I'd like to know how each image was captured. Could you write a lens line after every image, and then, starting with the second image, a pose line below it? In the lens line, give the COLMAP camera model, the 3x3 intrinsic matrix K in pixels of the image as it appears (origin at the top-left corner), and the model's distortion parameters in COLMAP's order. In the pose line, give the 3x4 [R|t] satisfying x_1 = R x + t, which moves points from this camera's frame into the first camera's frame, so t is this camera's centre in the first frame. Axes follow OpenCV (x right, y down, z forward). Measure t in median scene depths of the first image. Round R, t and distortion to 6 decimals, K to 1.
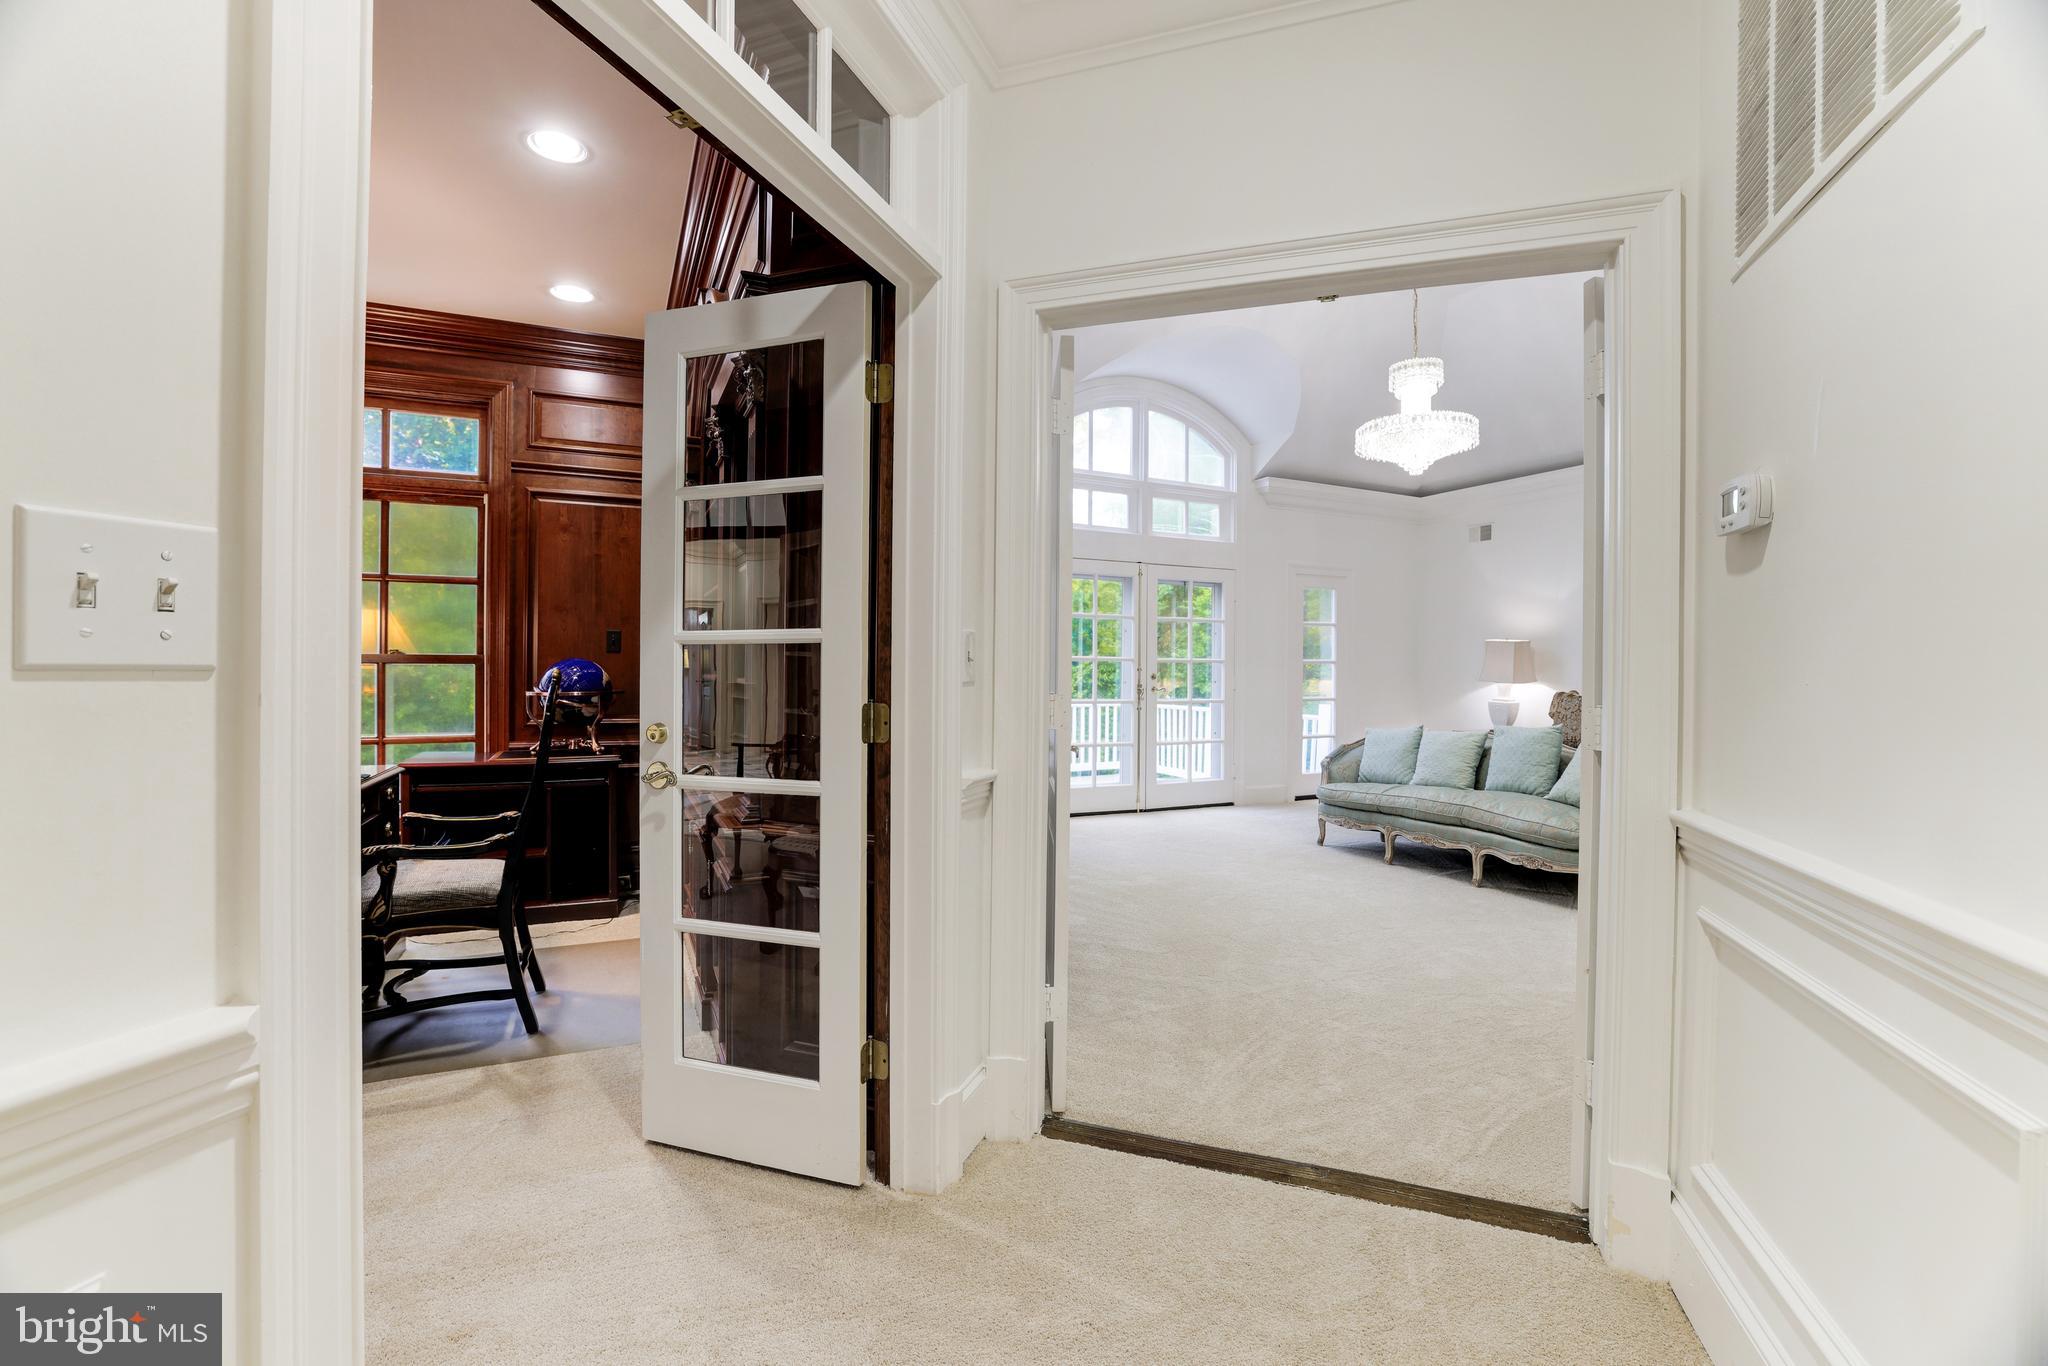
lens RADIAL K [[885.2, 0, 1016.7], [0, 885.2, 670.9], [0, 0, 1]] dist [-0.048606, 0.019140]
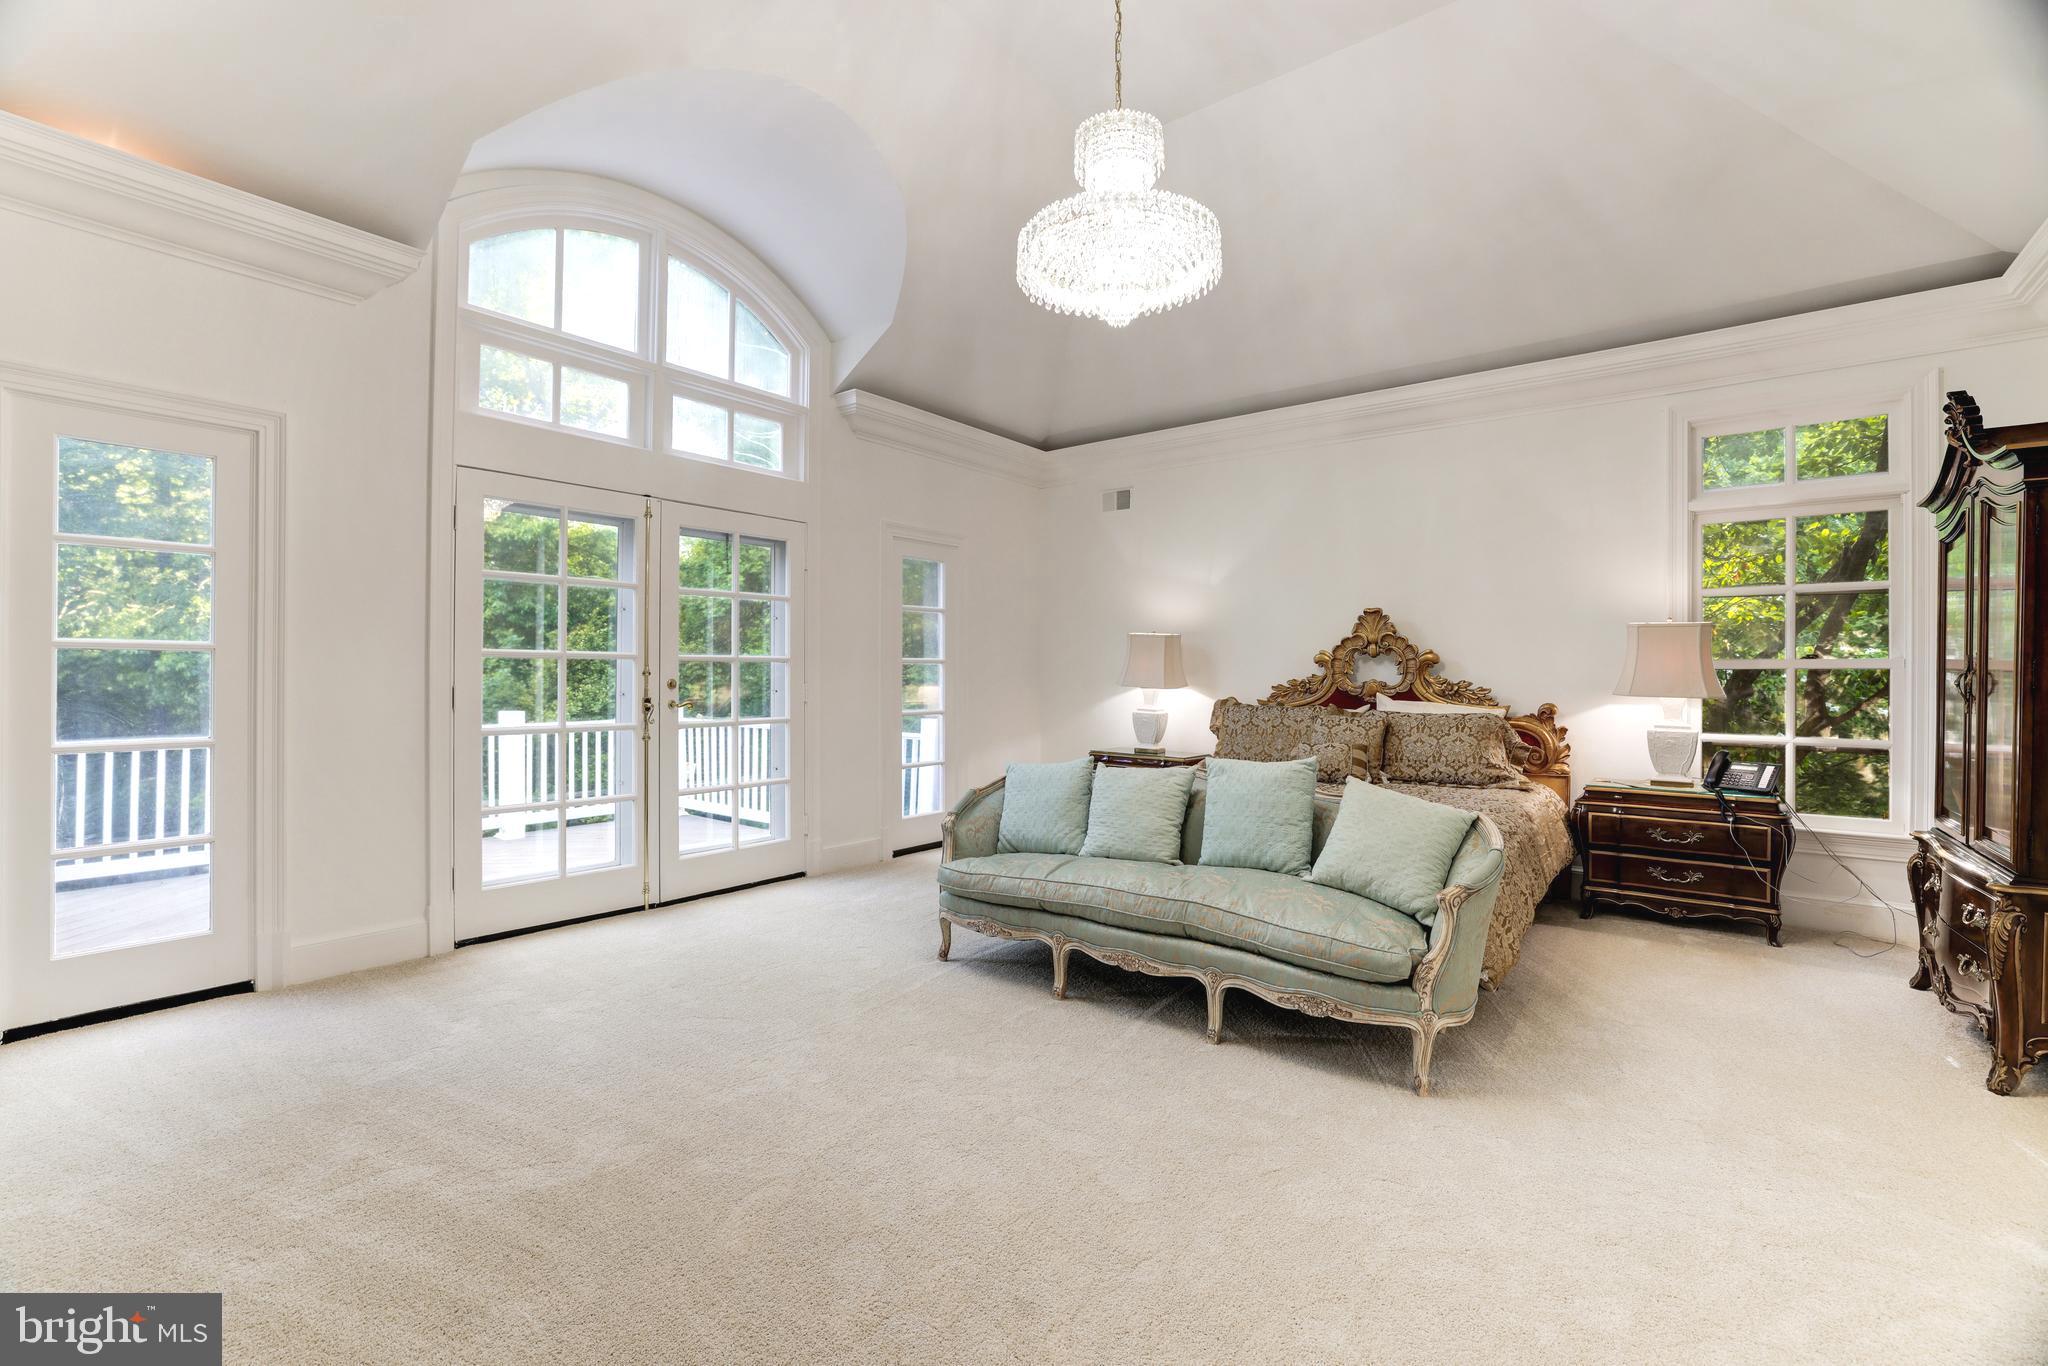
lens RADIAL K [[885.2, 0, 1016.7], [0, 885.2, 670.9], [0, 0, 1]] dist [-0.048606, 0.019140]
pose [[0.894489, -0.002862, 0.447080, 0.096749], [0.004198, 0.999989, -0.001997, -0.000468], [-0.447070, 0.003663, 0.894492, 0.350831]]
